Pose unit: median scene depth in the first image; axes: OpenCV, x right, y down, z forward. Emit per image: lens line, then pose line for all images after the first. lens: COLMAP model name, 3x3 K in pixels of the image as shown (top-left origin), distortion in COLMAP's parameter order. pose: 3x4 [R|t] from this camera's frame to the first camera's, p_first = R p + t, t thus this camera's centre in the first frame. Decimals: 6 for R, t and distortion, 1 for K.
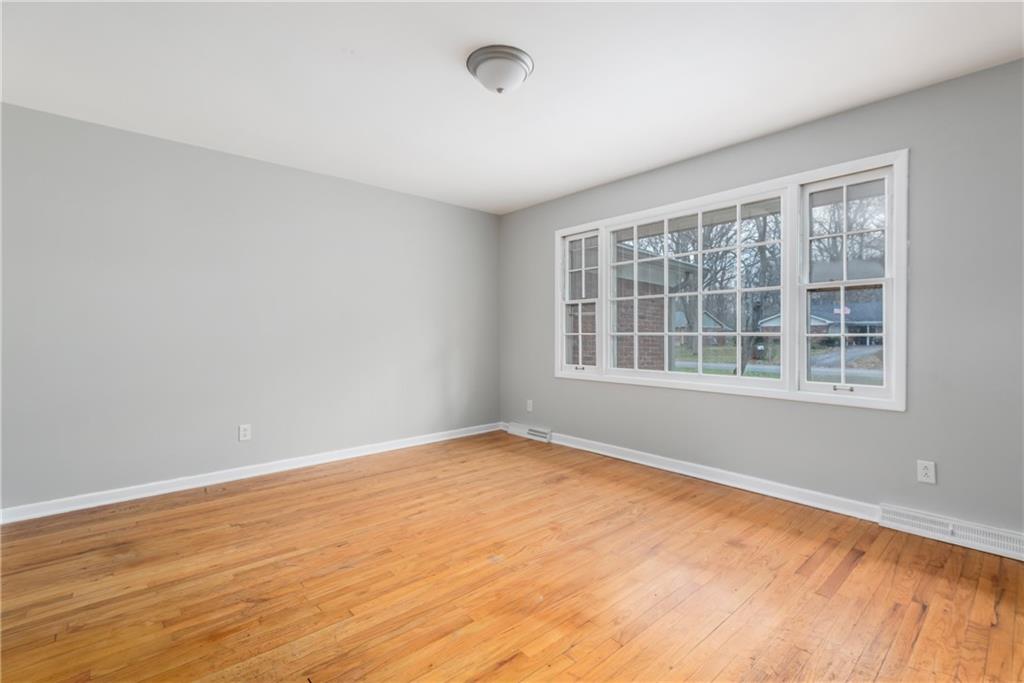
lens RADIAL K [[461.7, 0, 516.7], [0, 461.7, 333.3], [0, 0, 1]] dist [0.020517, -0.000347]
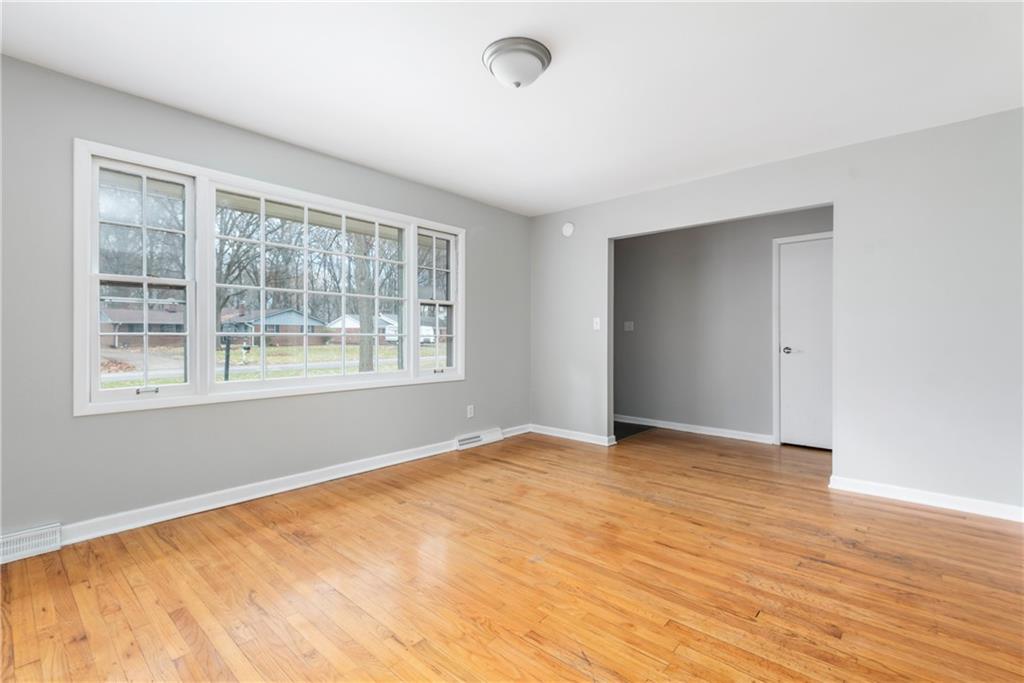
lens RADIAL K [[461.7, 0, 519.9], [0, 461.7, 339.5], [0, 0, 1]] dist [0.020517, -0.000347]
pose [[-0.116790, -0.009790, 0.993108, -0.781023], [-0.003117, 0.999950, 0.009490, -0.000030], [-0.993152, -0.001988, -0.116815, 0.868077]]
